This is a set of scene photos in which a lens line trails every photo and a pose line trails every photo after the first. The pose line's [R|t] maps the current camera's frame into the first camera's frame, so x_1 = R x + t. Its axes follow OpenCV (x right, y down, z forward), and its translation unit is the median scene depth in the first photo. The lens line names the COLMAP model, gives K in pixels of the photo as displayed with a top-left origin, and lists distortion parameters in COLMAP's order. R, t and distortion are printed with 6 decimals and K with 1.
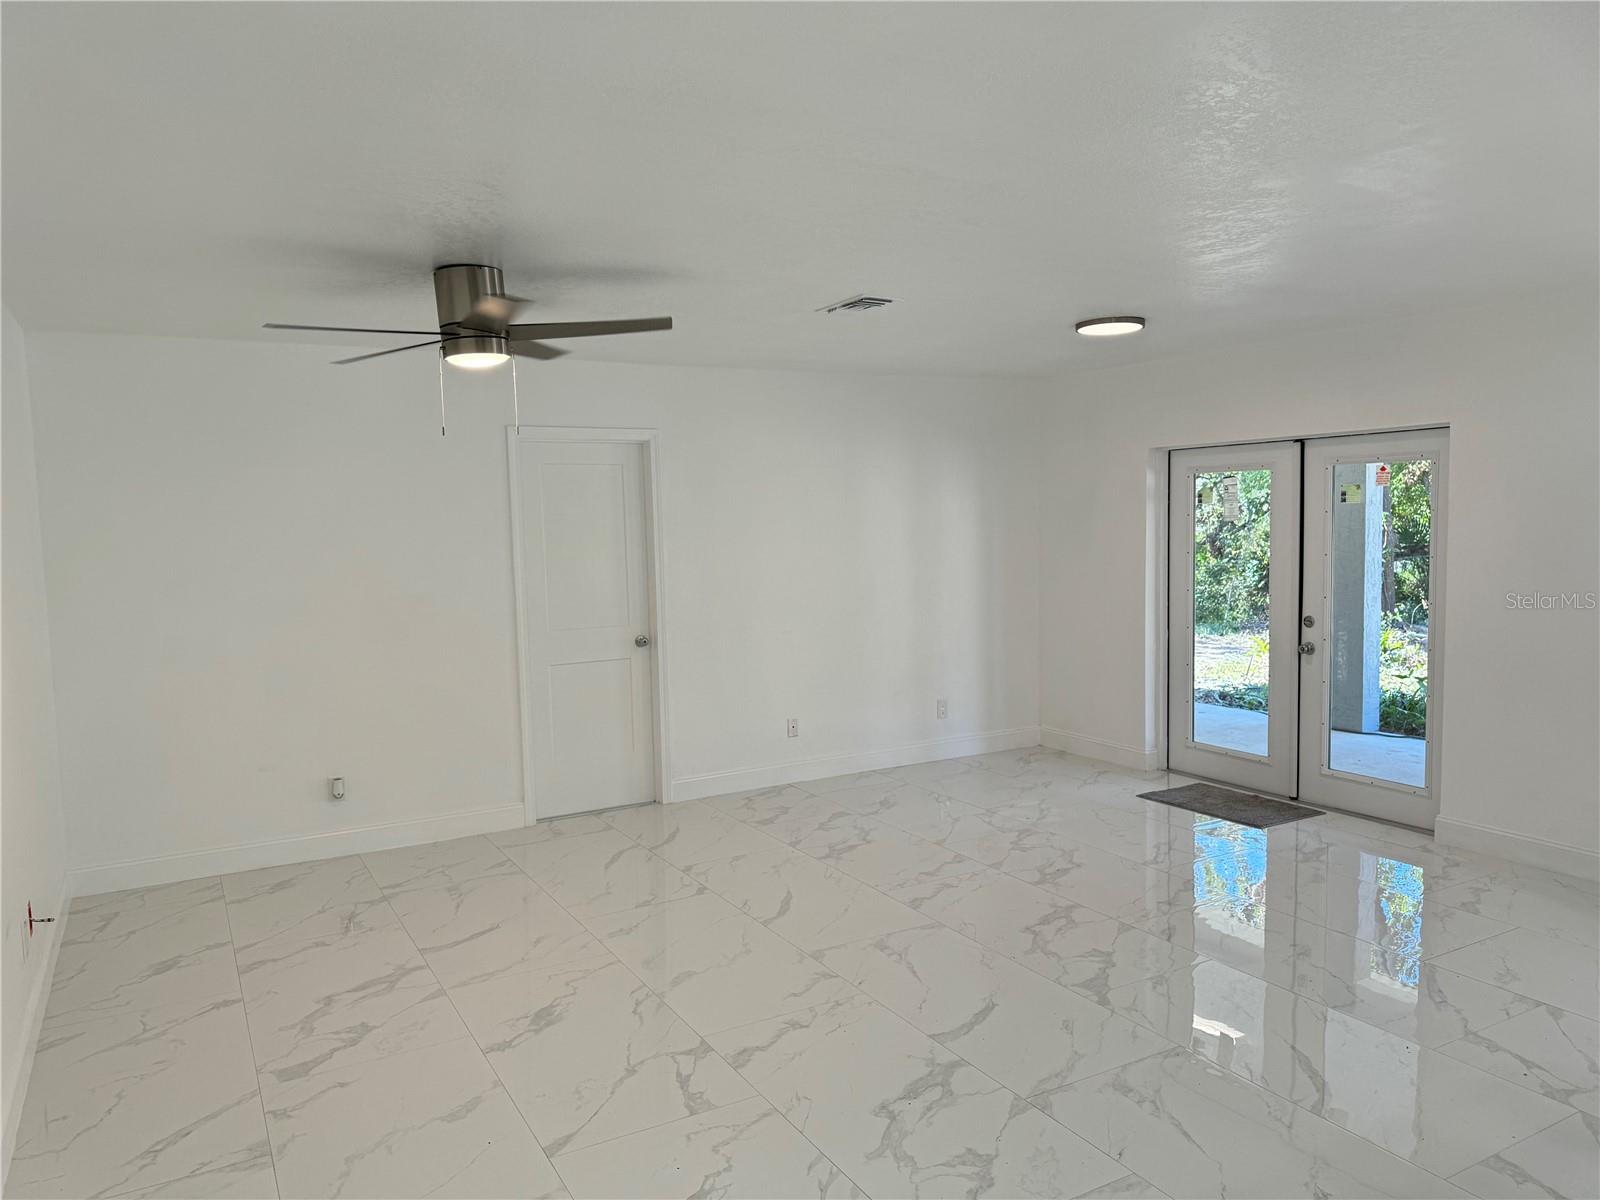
lens RADIAL K [[1126.3, 0, 800.0], [0, 1126.3, 600.0], [0, 0, 1]] dist [0.048709, -0.048103]
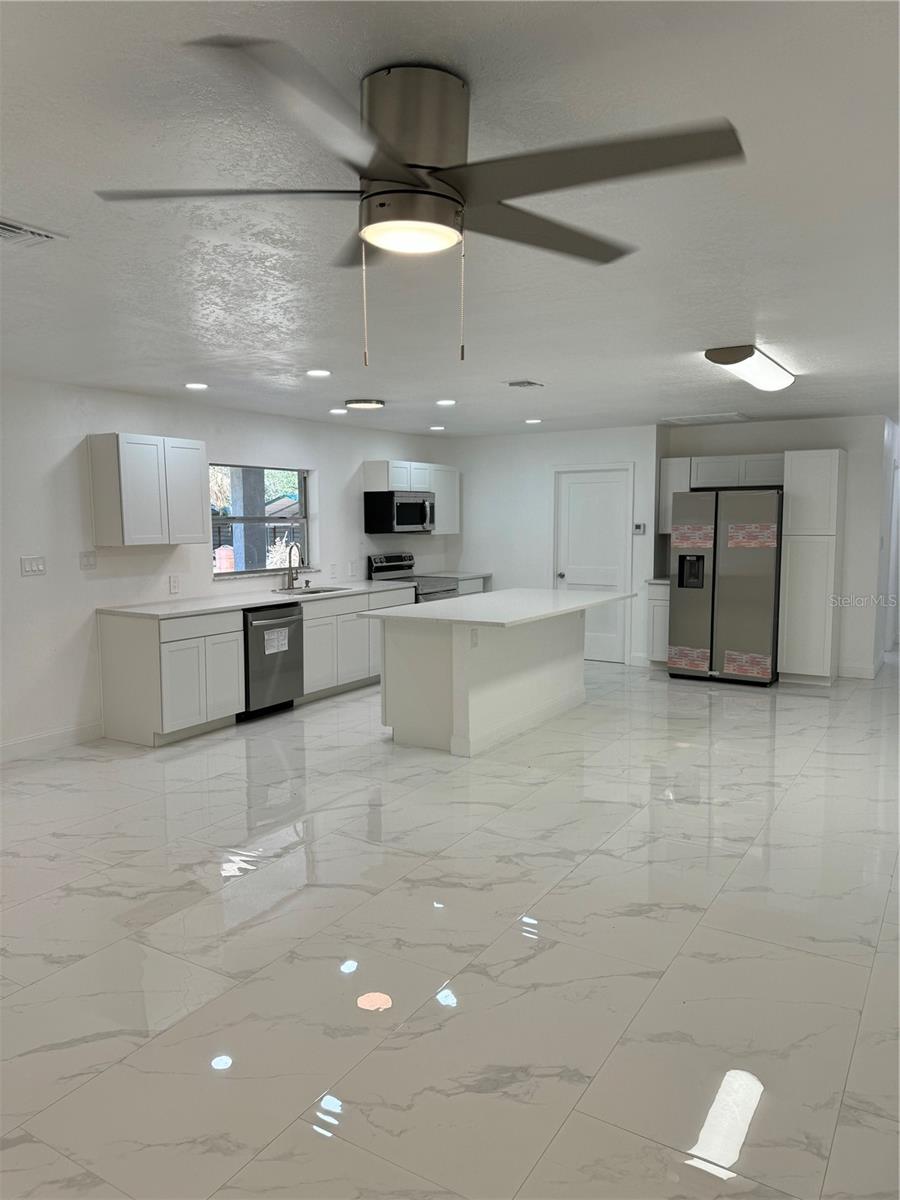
lens RADIAL K [[844.7, 0, 443.5], [0, 844.7, 593.3], [0, 0, 1]] dist [0.048709, -0.048103]
pose [[-0.483952, -0.056391, 0.873276, -0.456963], [0.080111, 0.990876, 0.108381, -0.043855], [-0.871420, 0.122410, -0.475019, 0.789554]]
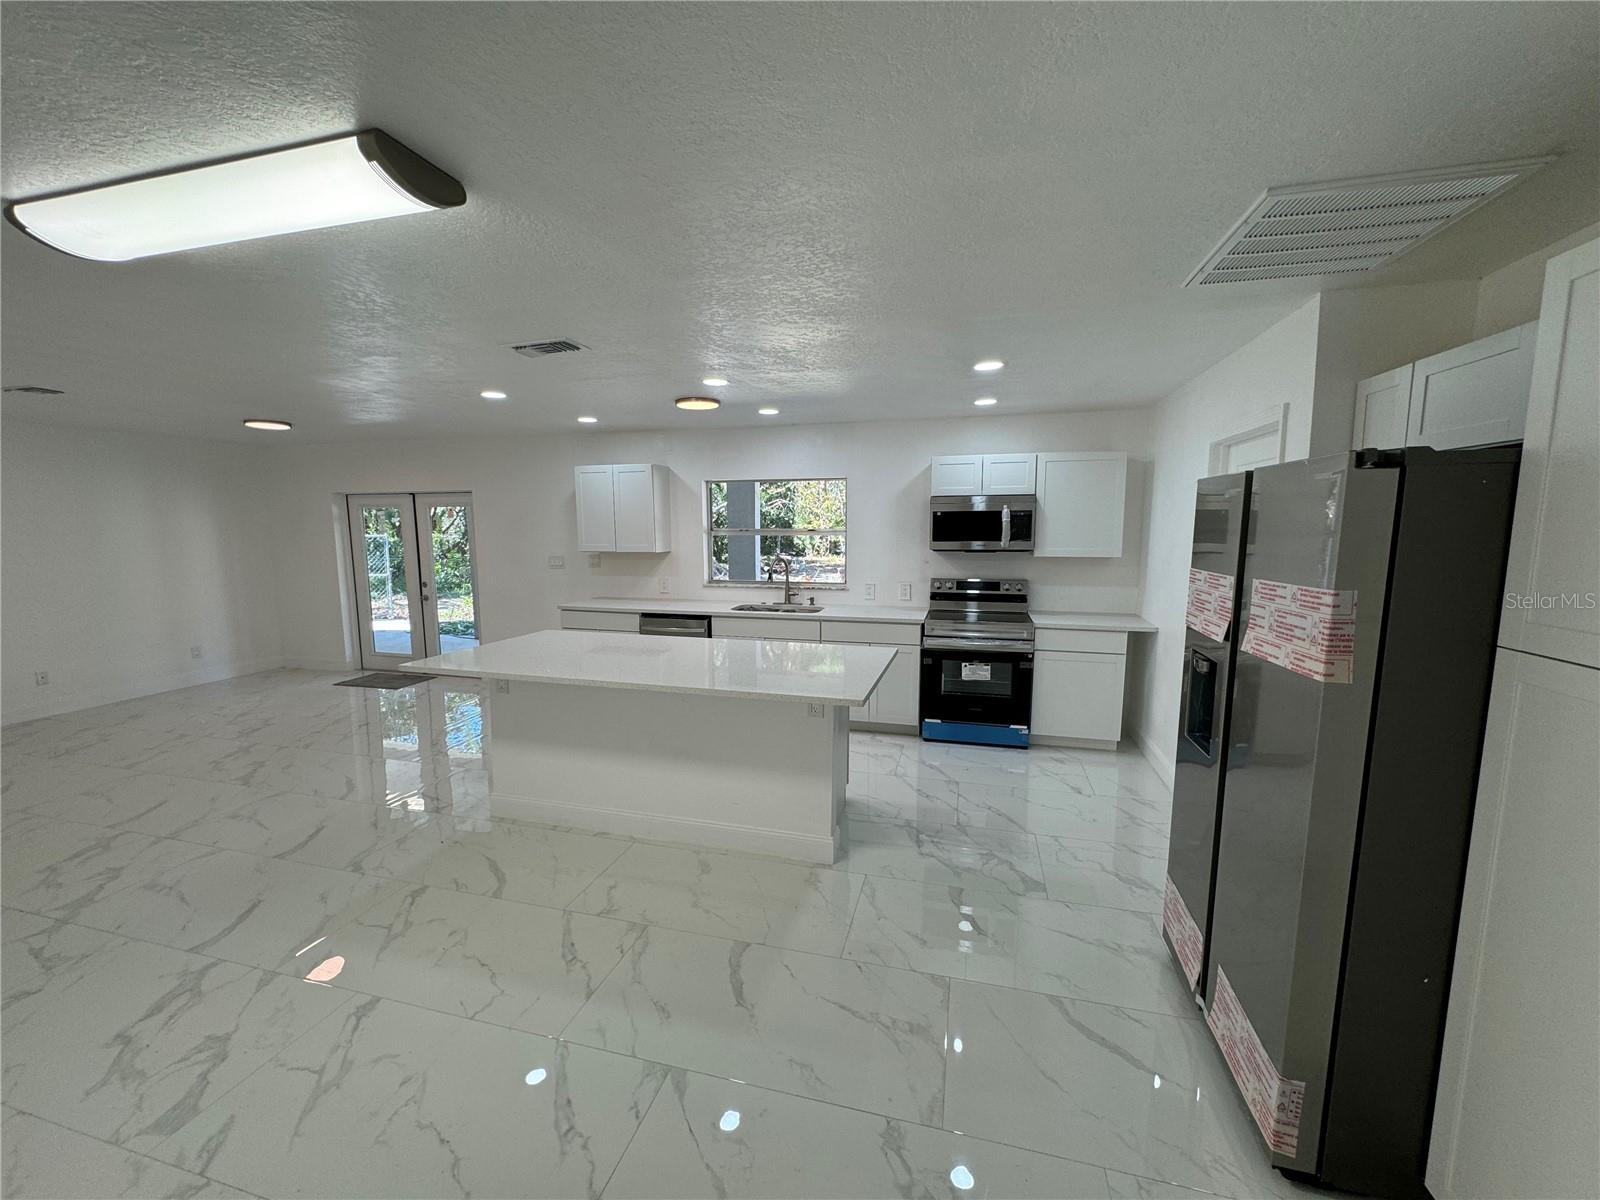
lens RADIAL K [[638.8, 0, 797.2], [0, 638.8, 604.2], [0, 0, 1]] dist [0.000769, 0.000325]
pose [[0.707709, -0.074705, 0.702543, 0.116554], [0.043117, 0.997107, 0.062593, 0.011088], [-0.705187, -0.014006, 0.708883, -0.271804]]
